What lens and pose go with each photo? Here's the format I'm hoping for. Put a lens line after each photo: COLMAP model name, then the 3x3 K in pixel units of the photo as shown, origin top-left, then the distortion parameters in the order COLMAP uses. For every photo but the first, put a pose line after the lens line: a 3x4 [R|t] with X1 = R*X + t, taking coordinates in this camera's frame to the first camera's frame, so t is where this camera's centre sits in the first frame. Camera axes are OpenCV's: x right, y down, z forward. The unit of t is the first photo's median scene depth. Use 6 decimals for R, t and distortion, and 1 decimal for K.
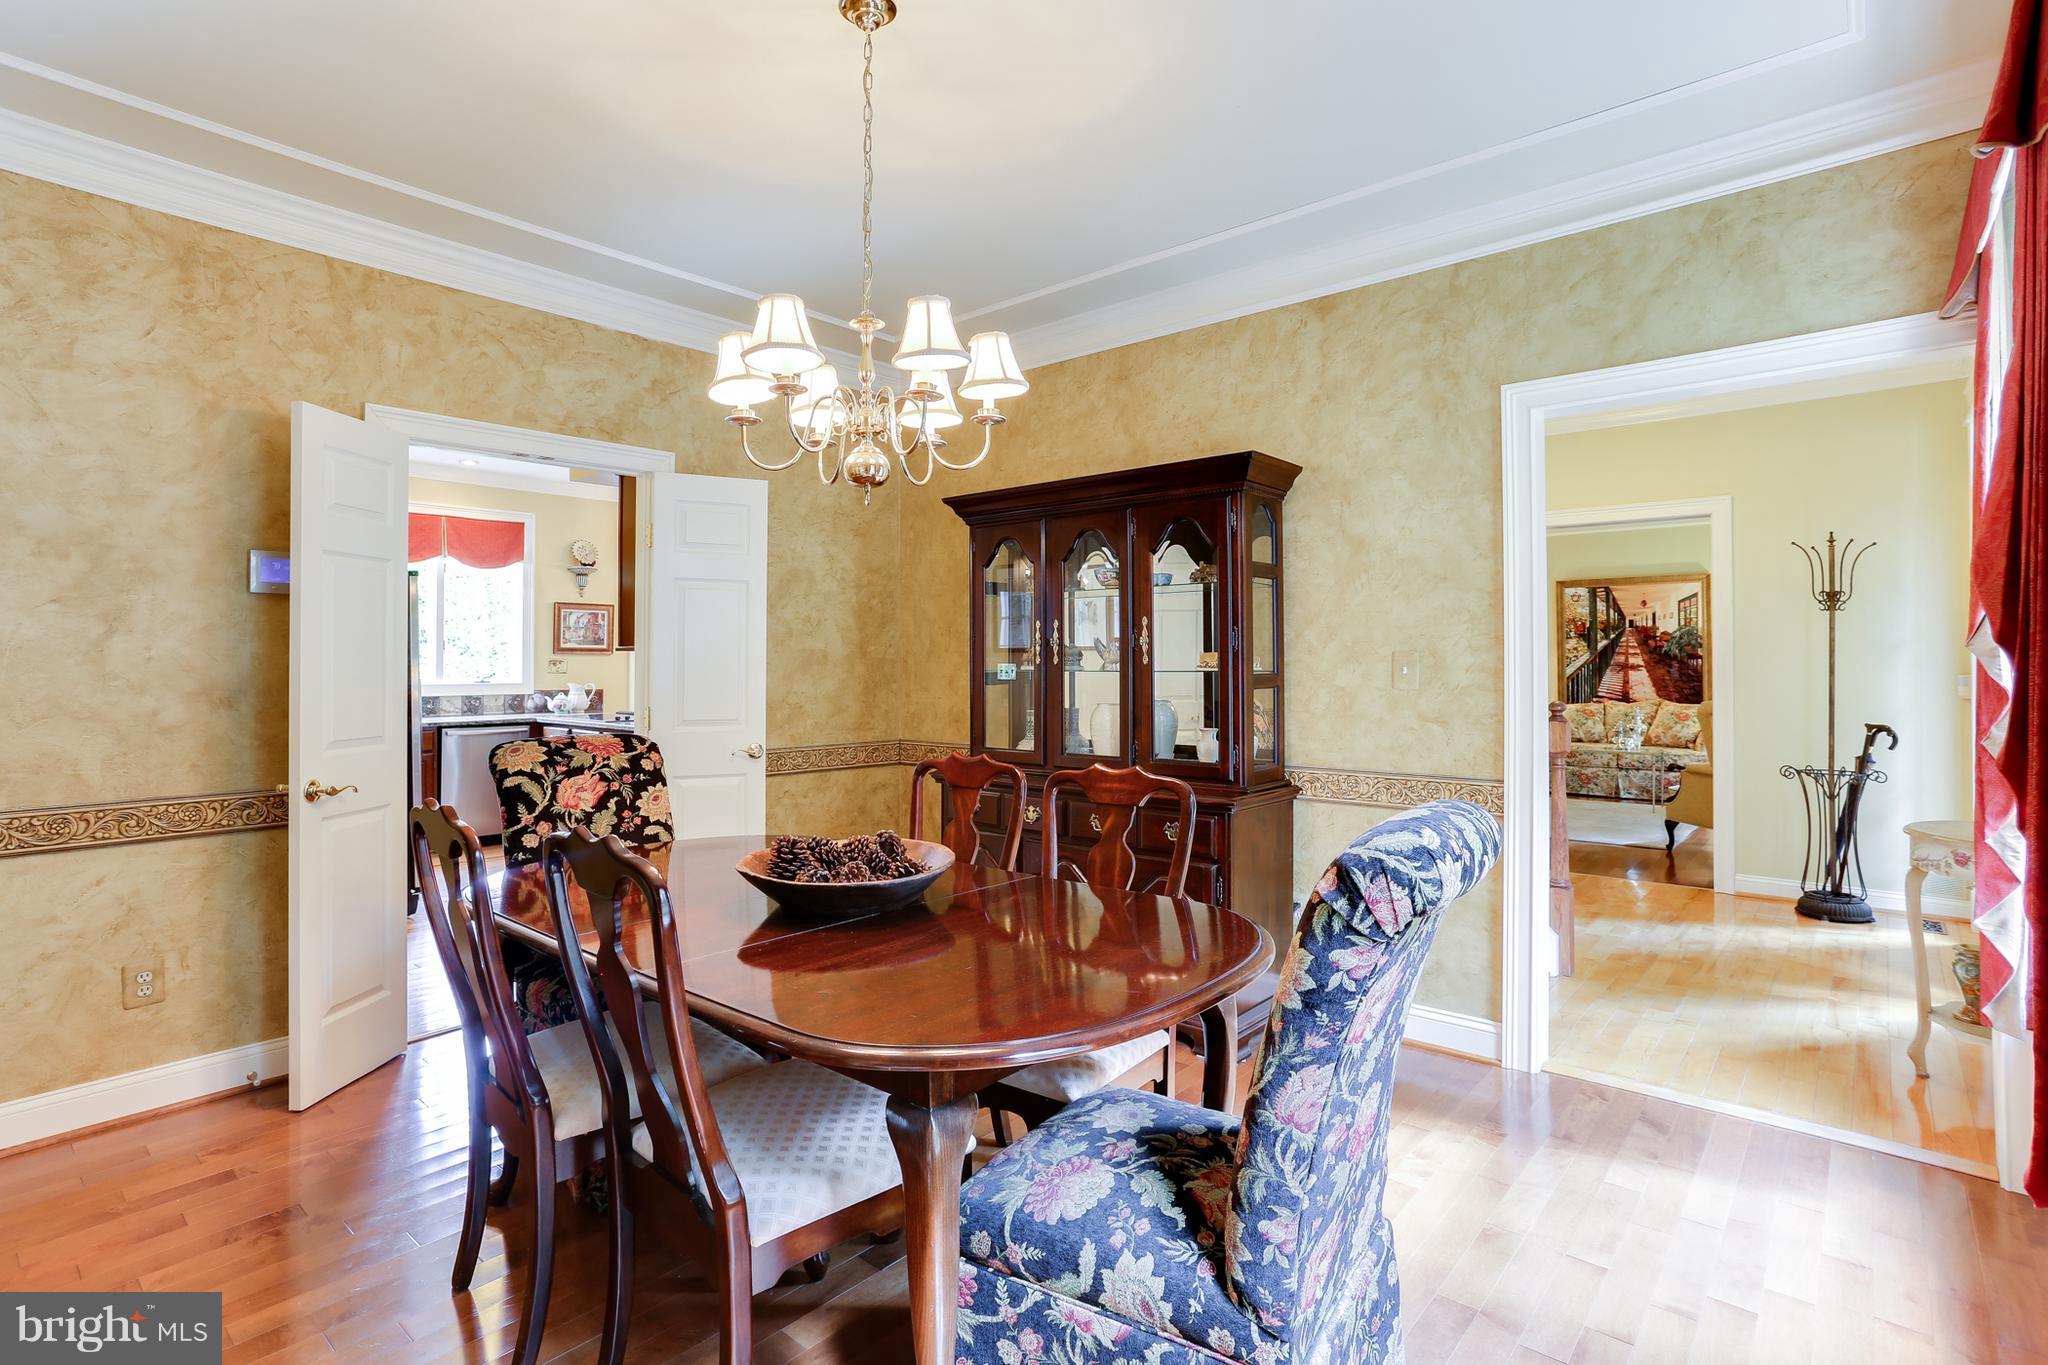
lens RADIAL K [[1014.8, 0, 1024.7], [0, 1014.8, 655.1], [0, 0, 1]] dist [-0.001509, 0.000407]
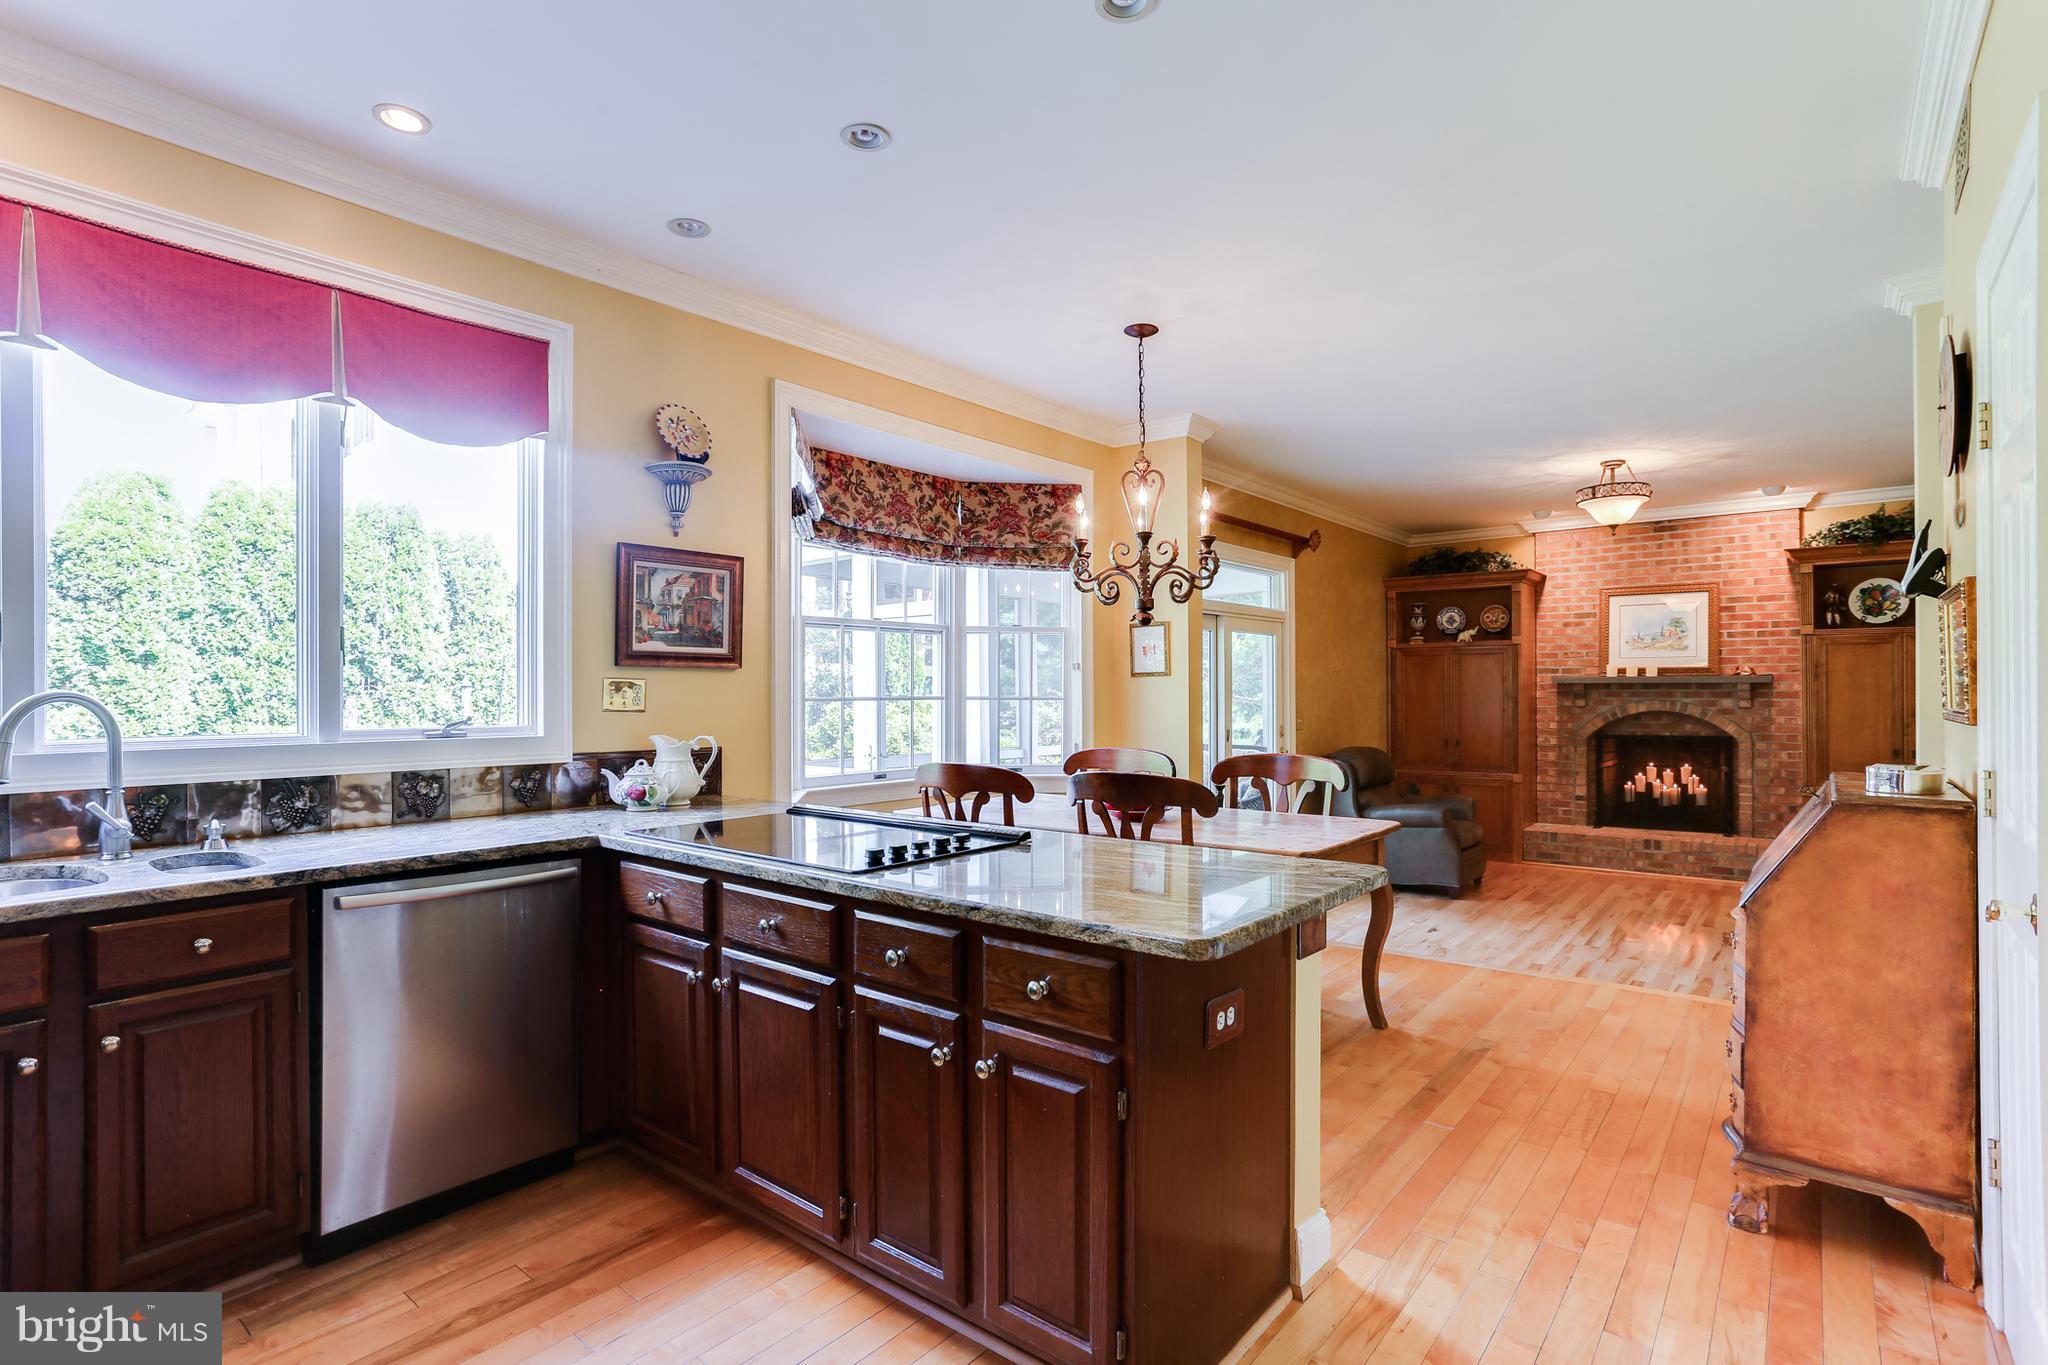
lens RADIAL K [[1009.9, 0, 1021.7], [0, 1009.9, 673.8], [0, 0, 1]] dist [-0.003011, 0.000379]
pose [[0.999469, -0.004235, 0.032315, -0.311430], [0.004552, 0.999942, -0.009739, 0.007232], [-0.032272, 0.009881, 0.999430, 0.578366]]
